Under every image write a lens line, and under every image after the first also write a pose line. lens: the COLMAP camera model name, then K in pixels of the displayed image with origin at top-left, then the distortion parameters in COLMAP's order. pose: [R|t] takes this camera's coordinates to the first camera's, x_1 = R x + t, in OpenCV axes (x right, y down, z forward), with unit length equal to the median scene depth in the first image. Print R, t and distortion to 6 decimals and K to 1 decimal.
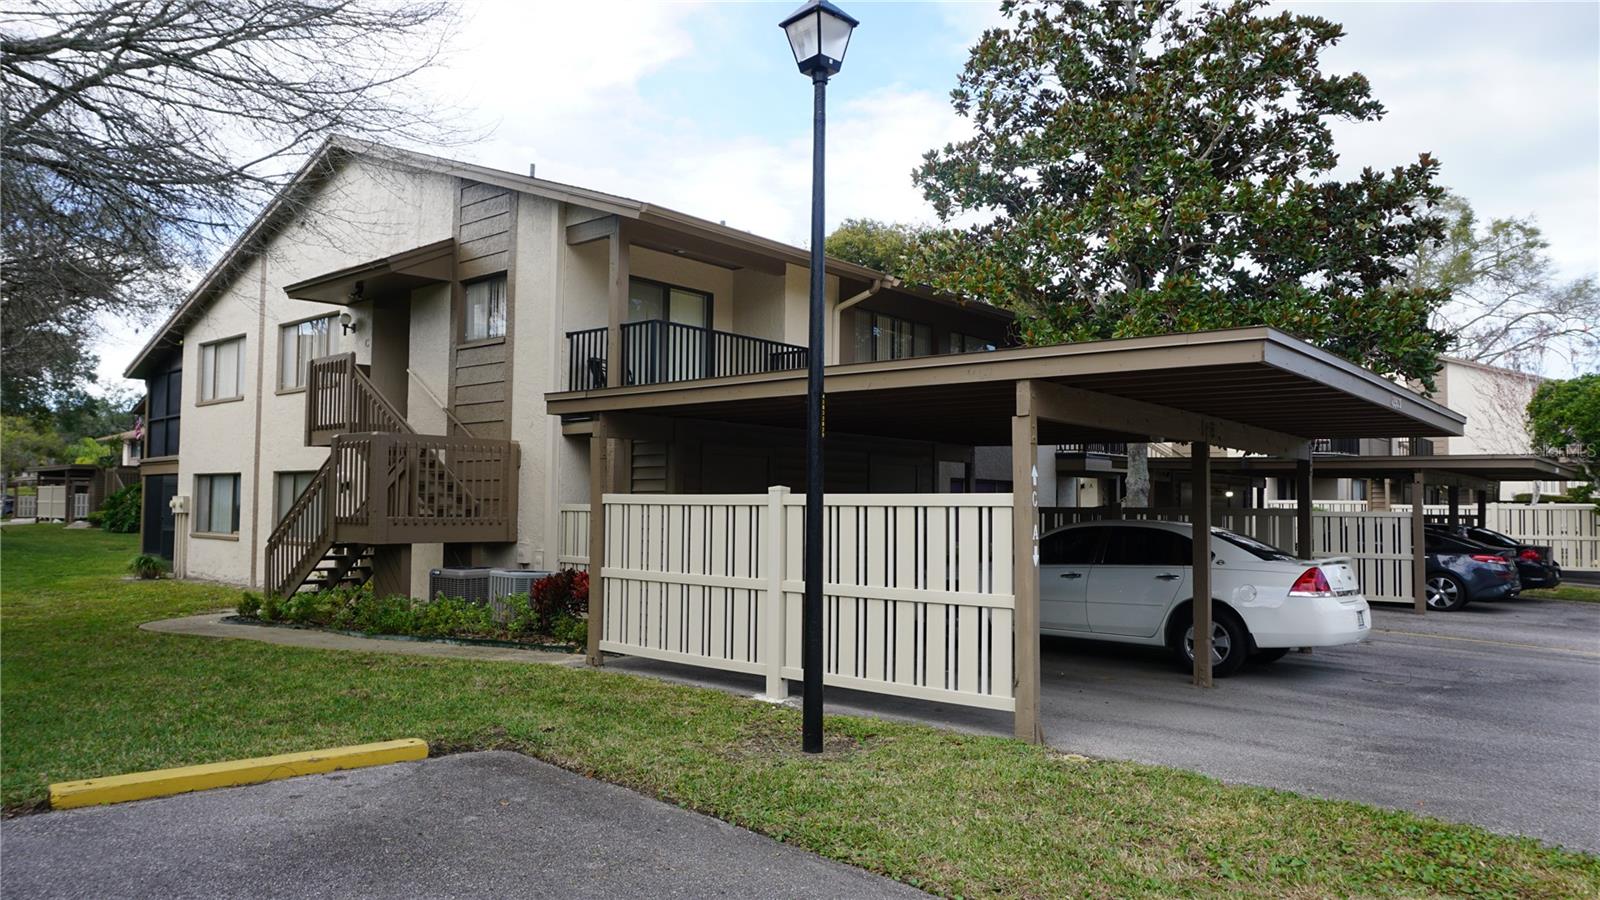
lens RADIAL K [[1064.2, 0, 800.6], [0, 1064.2, 461.2], [0, 0, 1]] dist [-0.051736, 0.030945]
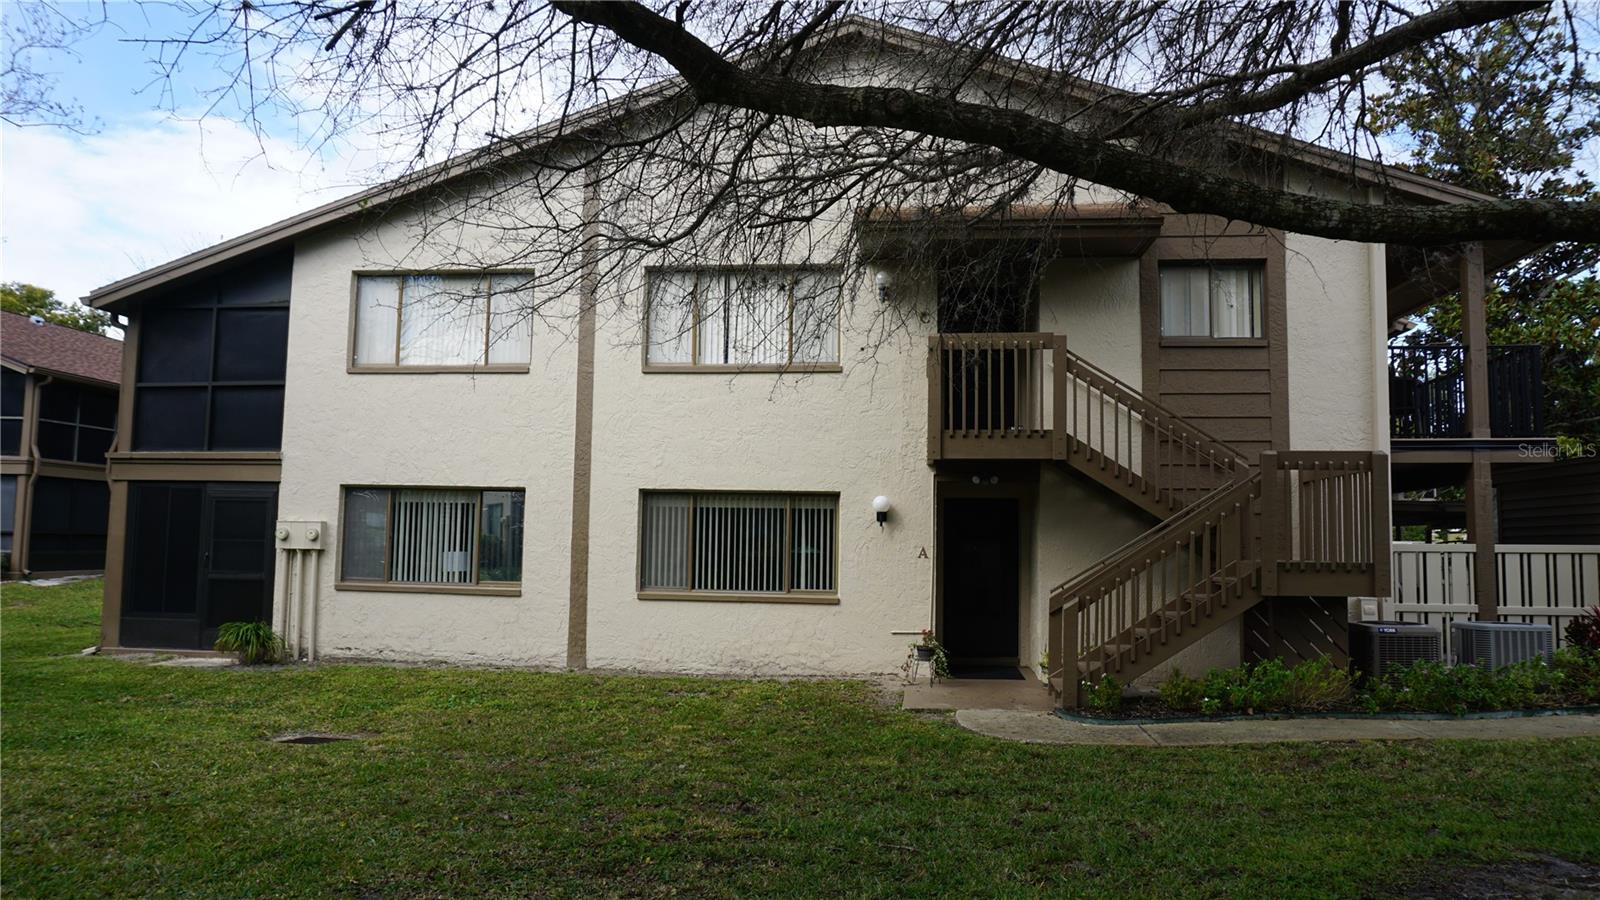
lens RADIAL K [[1064.2, 0, 800.6], [0, 1064.2, 461.2], [0, 0, 1]] dist [-0.051736, 0.030945]
pose [[0.831934, 0.056333, 0.552007, -0.709557], [-0.033861, 0.998133, -0.050829, 0.021053], [-0.553840, 0.023595, 0.832289, 0.361238]]
